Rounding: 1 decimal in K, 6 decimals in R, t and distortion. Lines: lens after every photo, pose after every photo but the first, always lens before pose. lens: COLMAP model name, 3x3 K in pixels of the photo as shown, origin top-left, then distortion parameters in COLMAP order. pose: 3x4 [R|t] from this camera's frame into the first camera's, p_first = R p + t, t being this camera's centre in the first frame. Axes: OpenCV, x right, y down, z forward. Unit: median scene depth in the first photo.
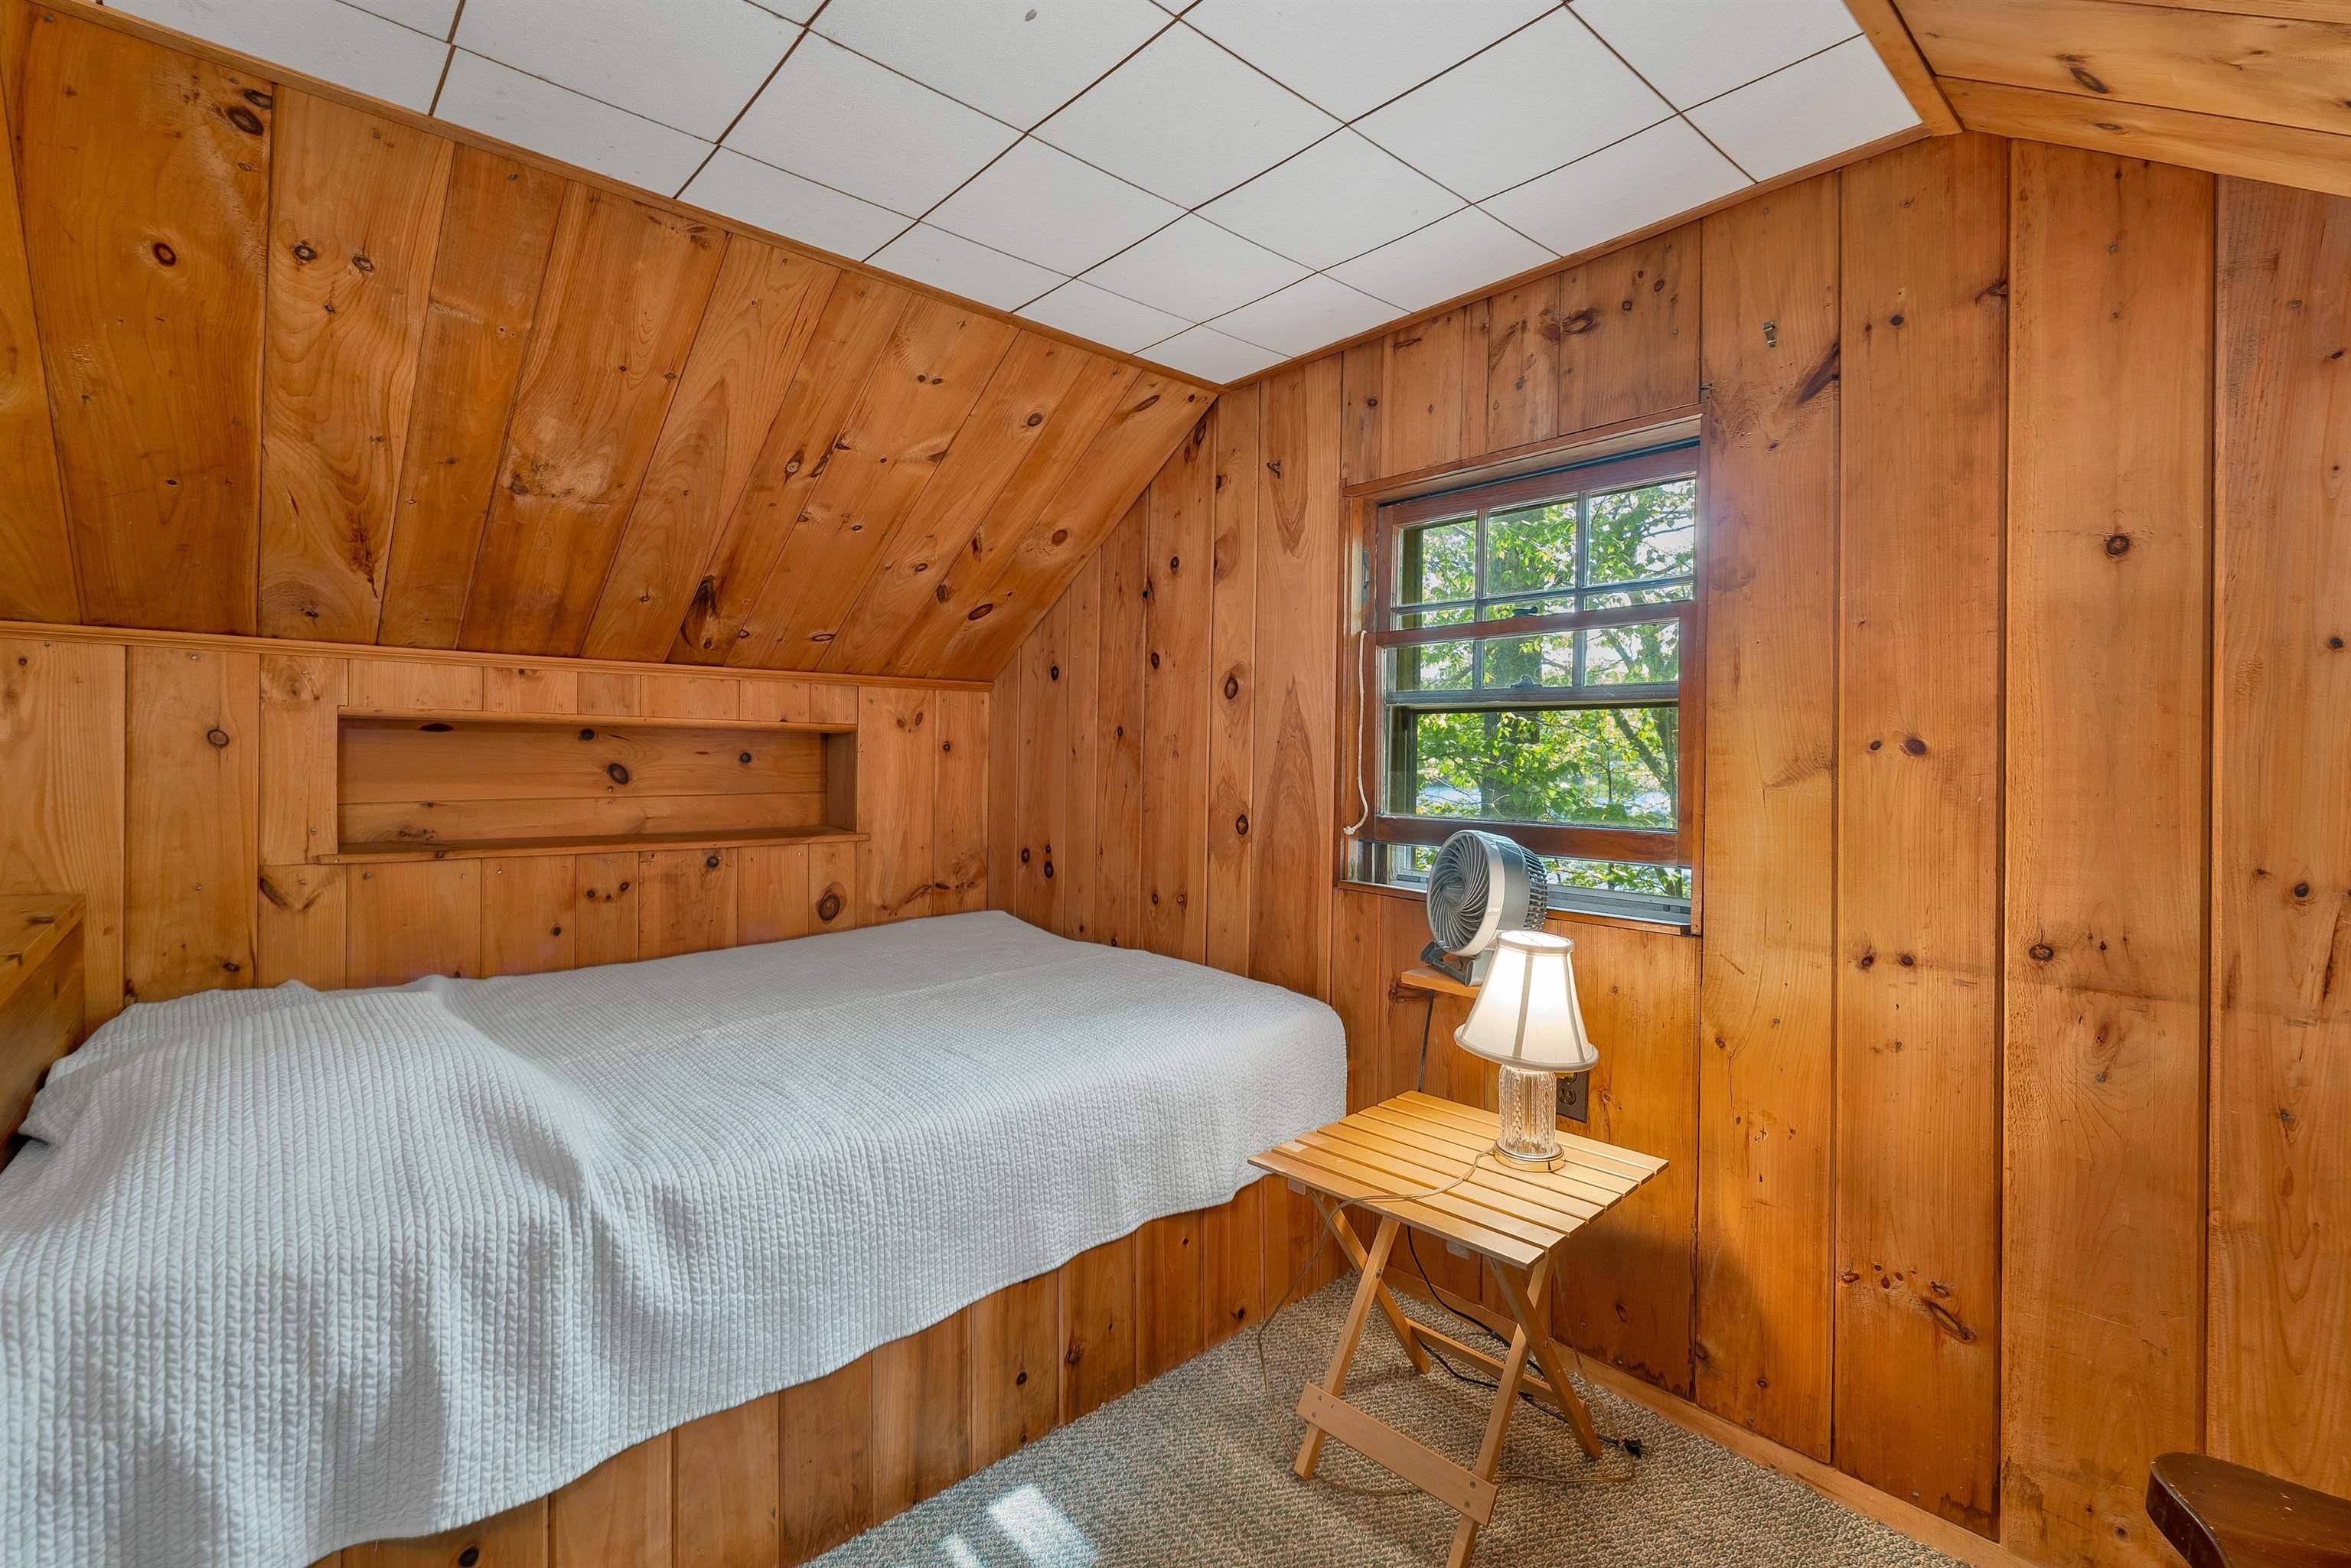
lens RADIAL K [[1010.3, 0, 1158.2], [0, 1010.3, 766.7], [0, 0, 1]] dist [0.004273, 0.000693]
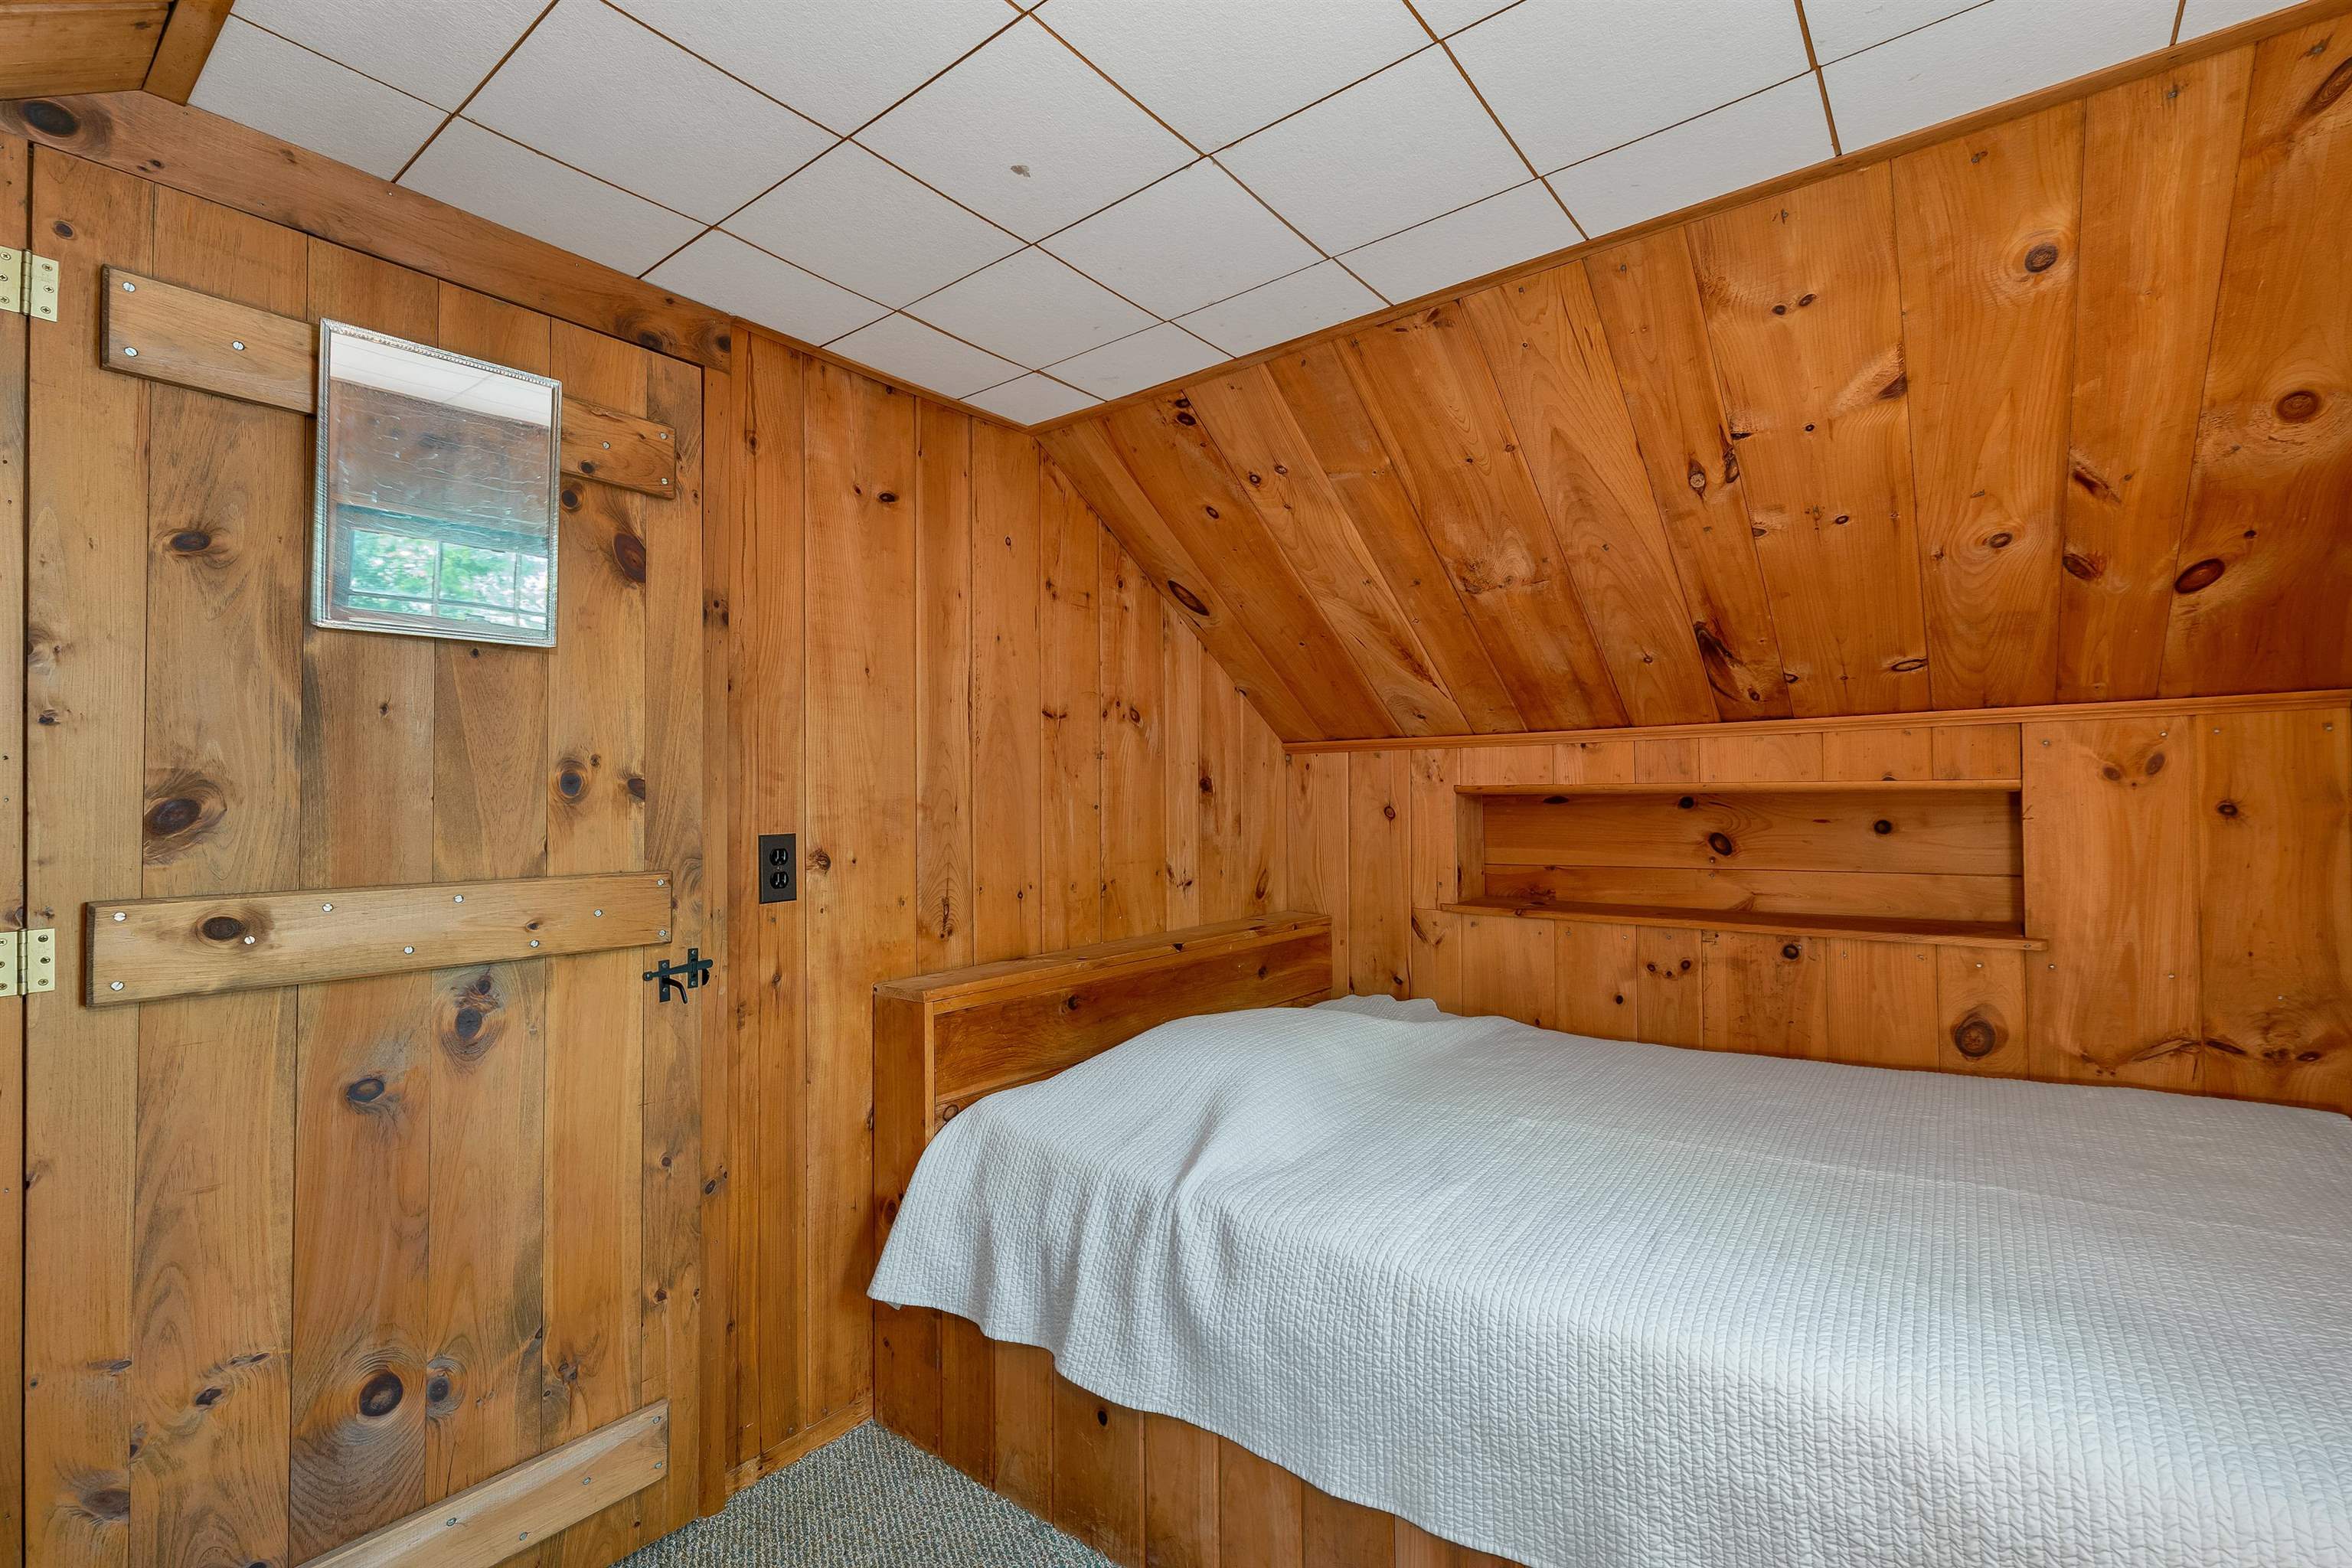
lens RADIAL K [[1010.8, 0, 1158.5], [0, 1010.8, 782.4], [0, 0, 1]] dist [0.004273, 0.000693]
pose [[0.205730, -0.039871, -0.977796, 0.304478], [-0.006298, 0.999095, -0.042065, -0.008065], [0.978589, 0.014812, 0.205292, 0.338963]]
